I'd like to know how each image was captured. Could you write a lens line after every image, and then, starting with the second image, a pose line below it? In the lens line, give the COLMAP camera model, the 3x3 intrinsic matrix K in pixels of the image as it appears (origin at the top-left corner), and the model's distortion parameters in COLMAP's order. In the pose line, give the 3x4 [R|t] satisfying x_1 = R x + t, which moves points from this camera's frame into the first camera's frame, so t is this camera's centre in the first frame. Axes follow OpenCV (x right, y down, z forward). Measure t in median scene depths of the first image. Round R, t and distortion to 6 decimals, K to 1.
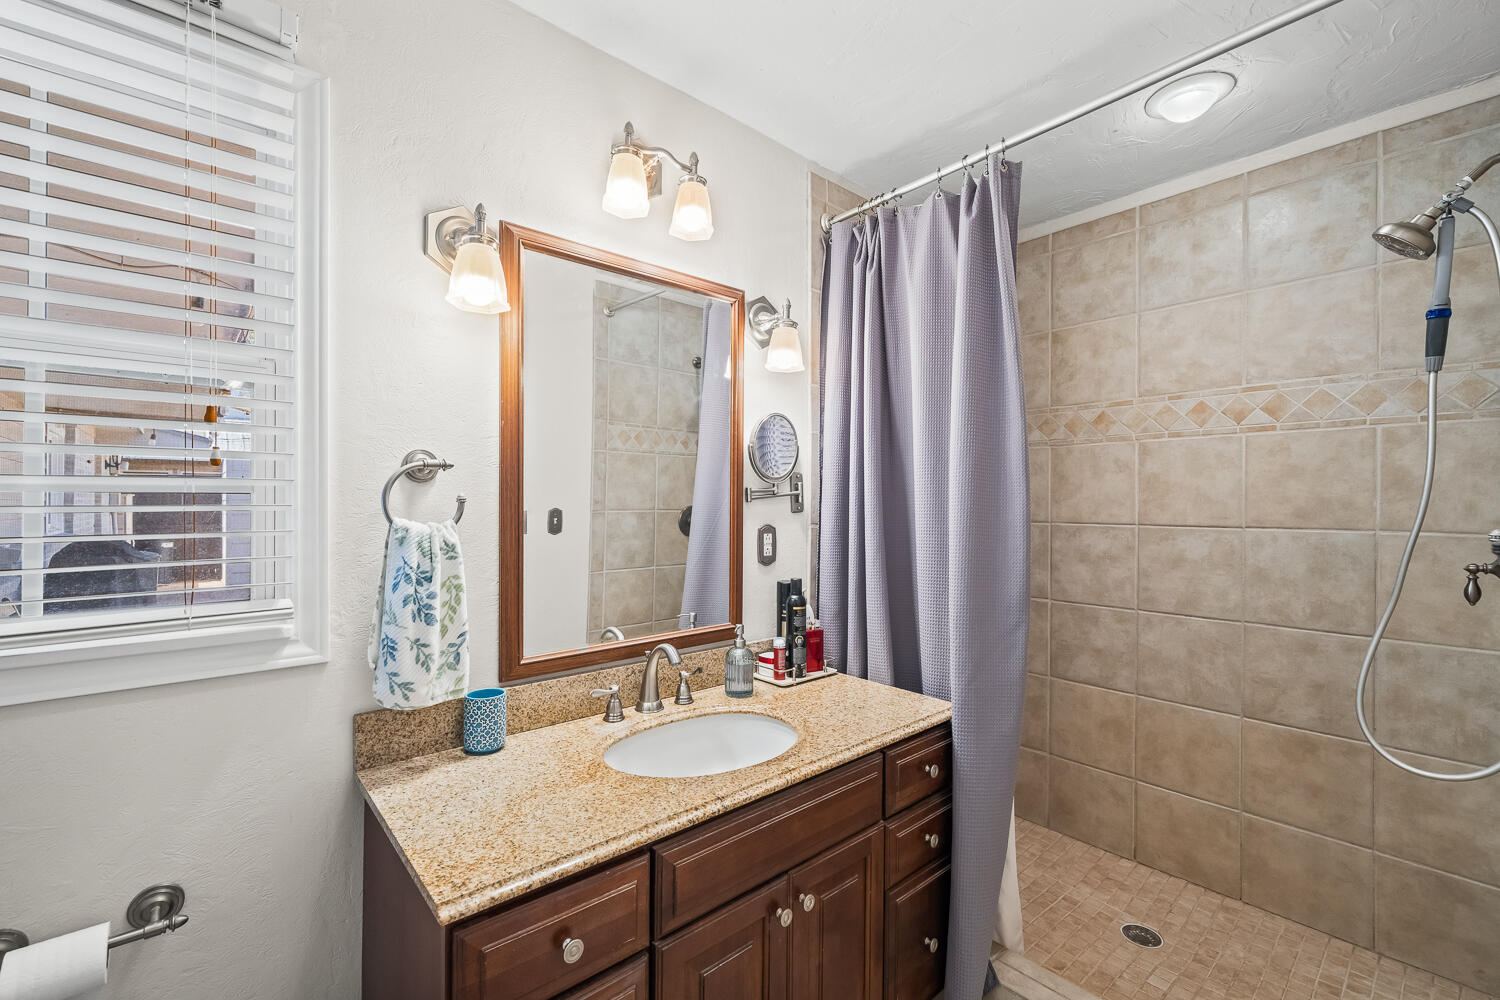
lens RADIAL K [[630.4, 0, 740.5], [0, 630.4, 501.2], [0, 0, 1]] dist [-0.001312, -0.000030]
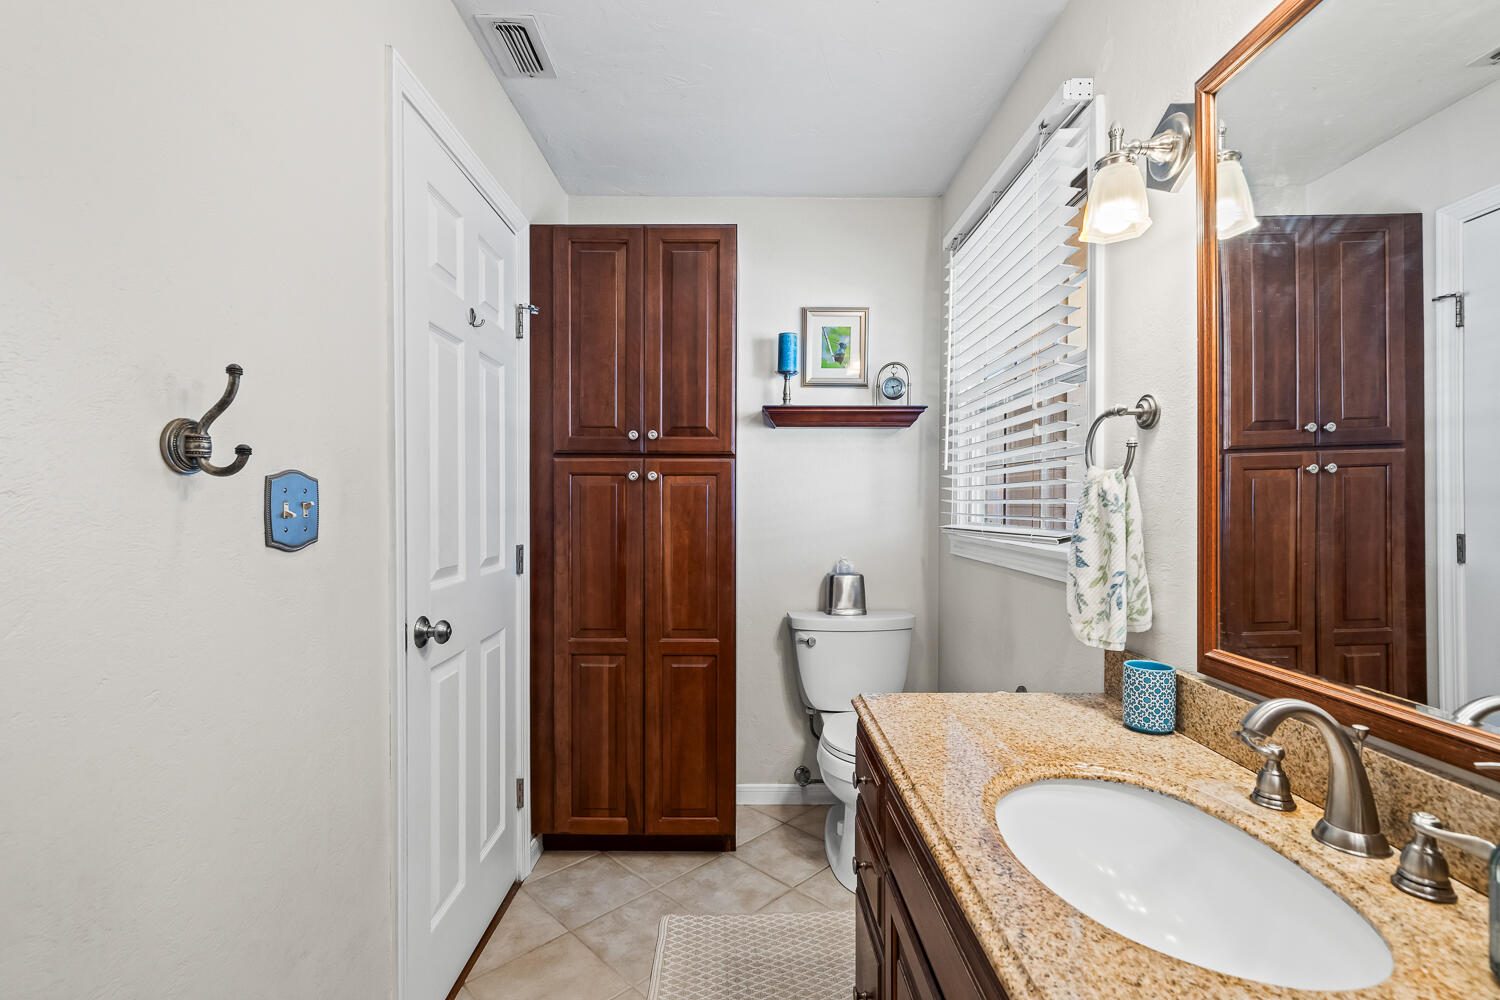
lens RADIAL K [[648.2, 0, 750.0], [0, 648.2, 500.0], [0, 0, 1]] dist [0.000032, 0.000012]
pose [[-0.639872, -0.003654, -0.768473, 0.683685], [0.003444, 0.999965, -0.007622, 0.086674], [0.768474, -0.007523, -0.639837, 1.234608]]
